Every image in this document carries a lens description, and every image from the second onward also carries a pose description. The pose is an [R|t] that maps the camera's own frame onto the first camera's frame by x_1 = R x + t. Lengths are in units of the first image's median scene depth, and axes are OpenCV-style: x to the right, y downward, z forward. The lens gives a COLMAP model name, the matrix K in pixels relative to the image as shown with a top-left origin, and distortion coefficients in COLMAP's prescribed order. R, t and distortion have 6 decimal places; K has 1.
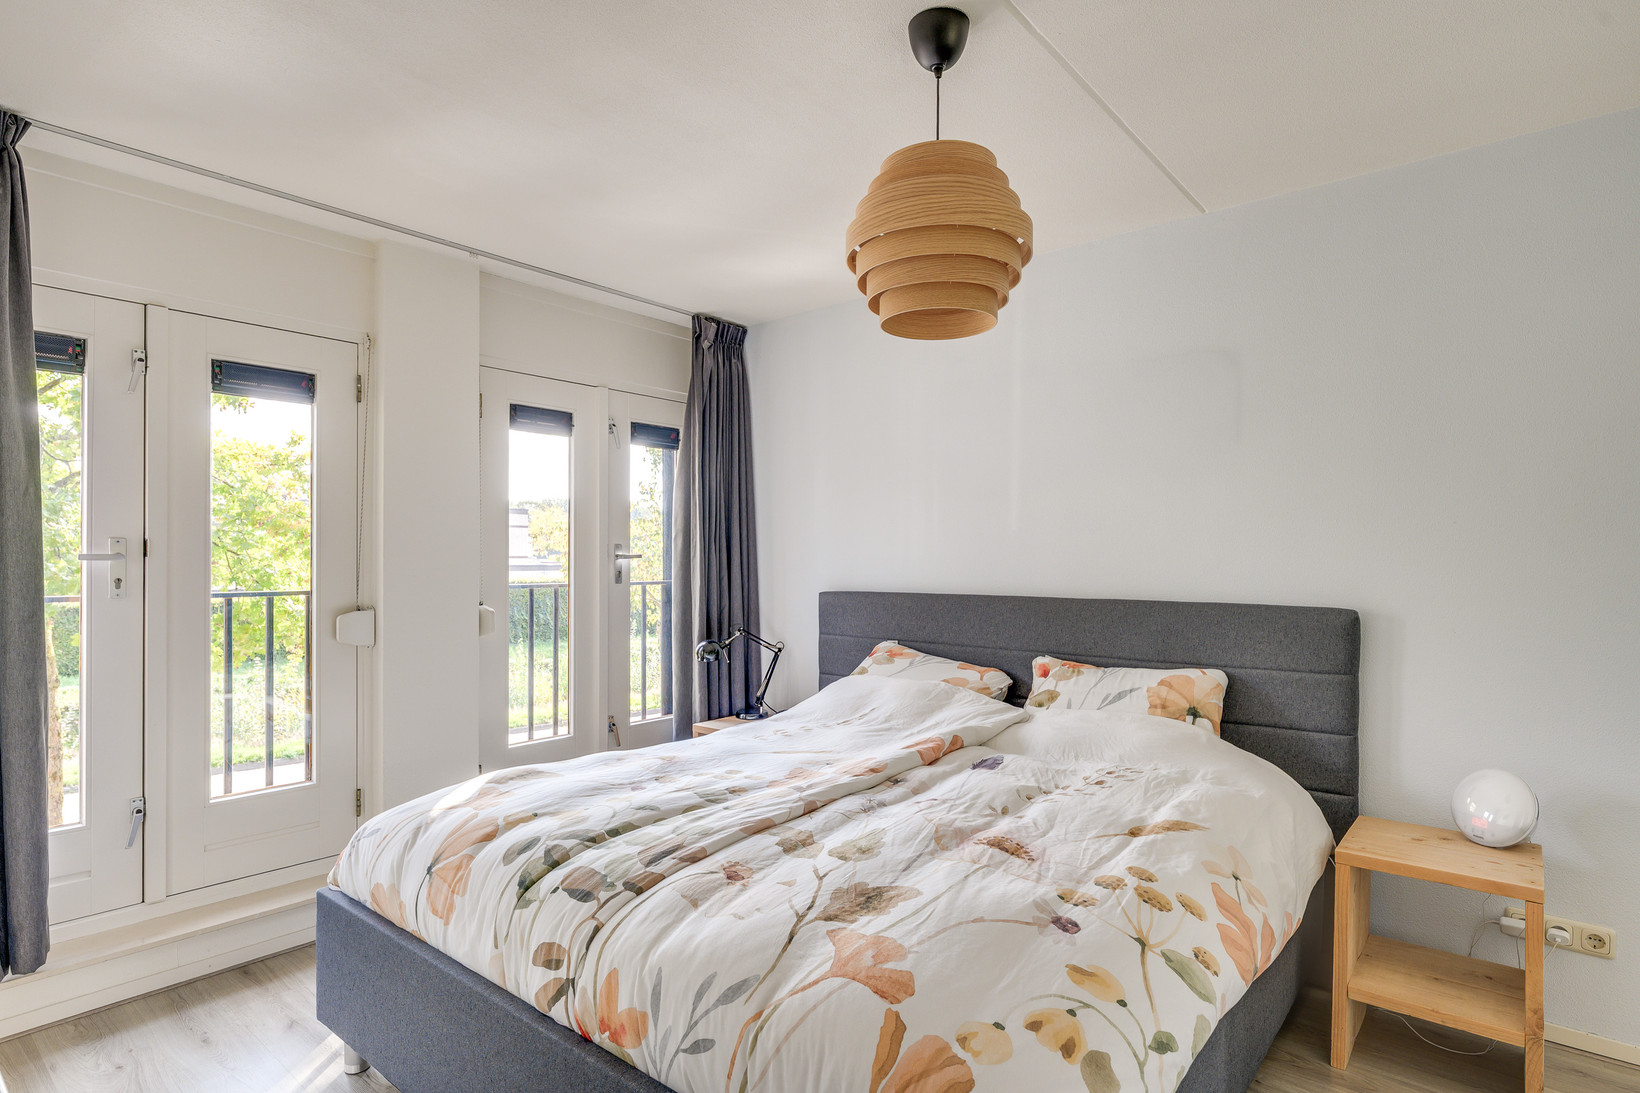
lens RADIAL K [[853.4, 0, 820.0], [0, 853.4, 546.5], [0, 0, 1]] dist [0.000029, -0.000003]
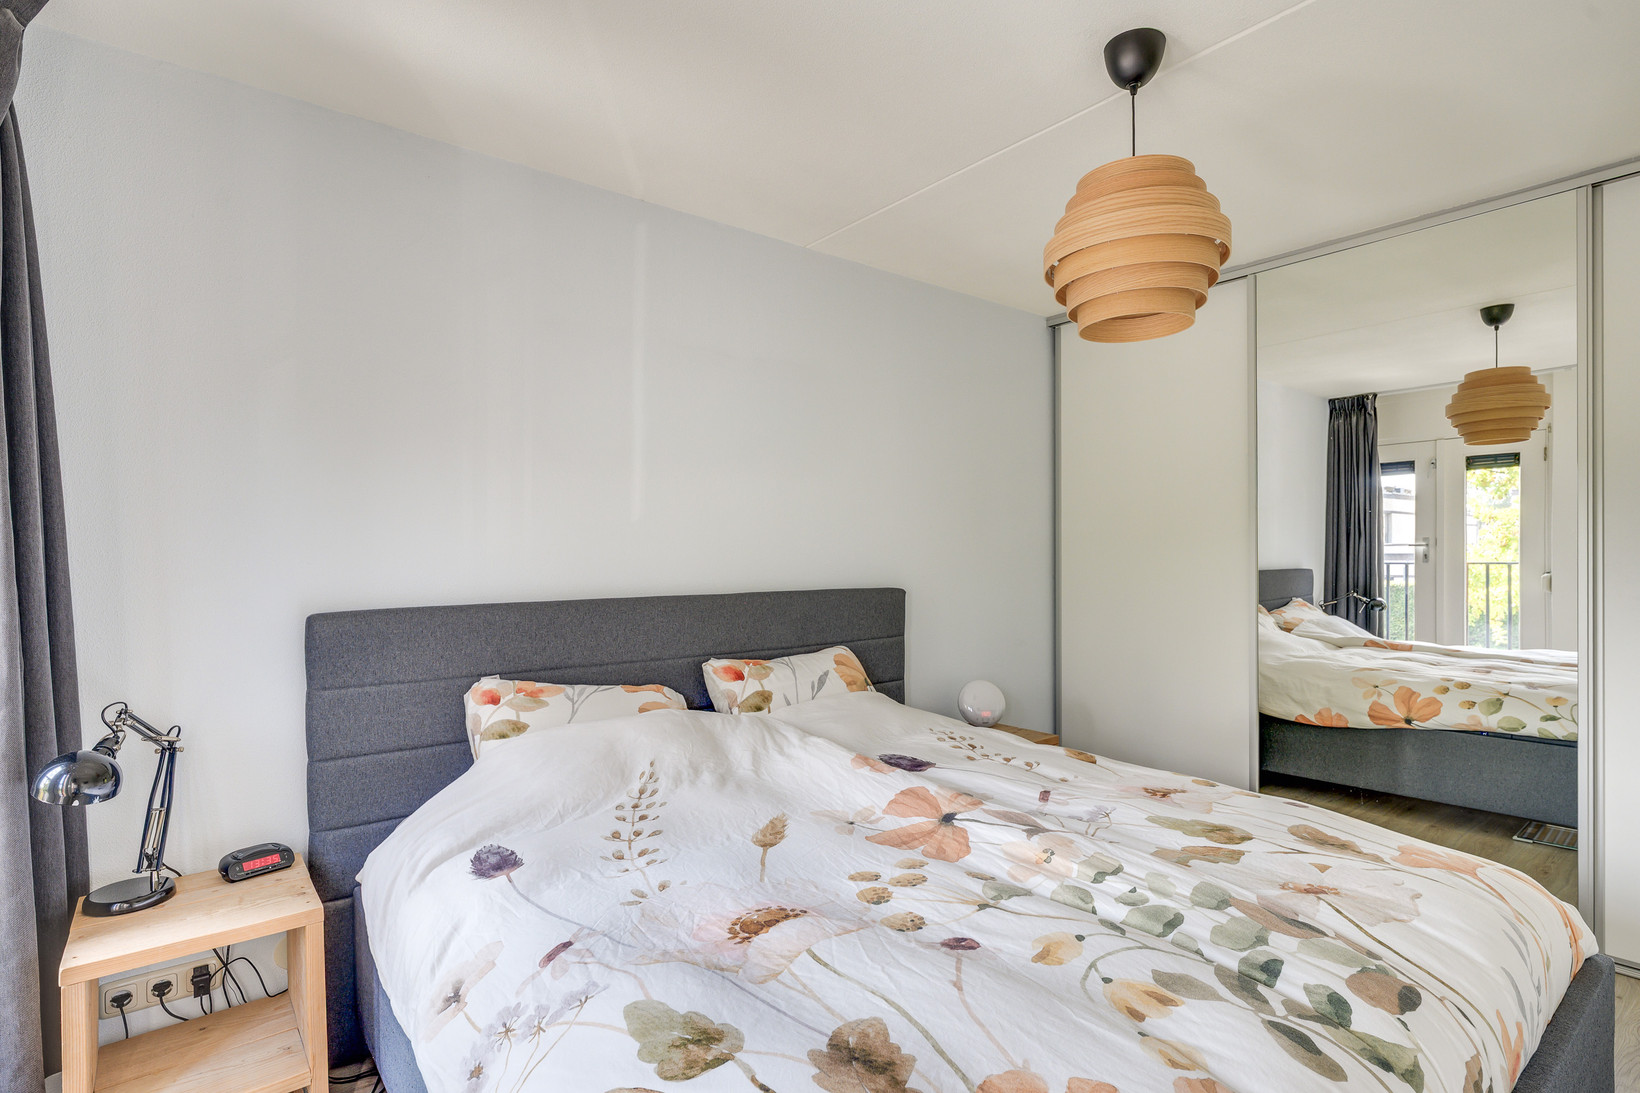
lens RADIAL K [[801.8, 0, 820.0], [0, 801.8, 546.5], [0, 0, 1]] dist [-0.002404, -0.000253]
pose [[0.204809, 0.012848, 0.978718, -0.576741], [0.002481, 0.999904, -0.013646, 0.022048], [-0.978799, 0.005223, 0.204758, 0.753695]]
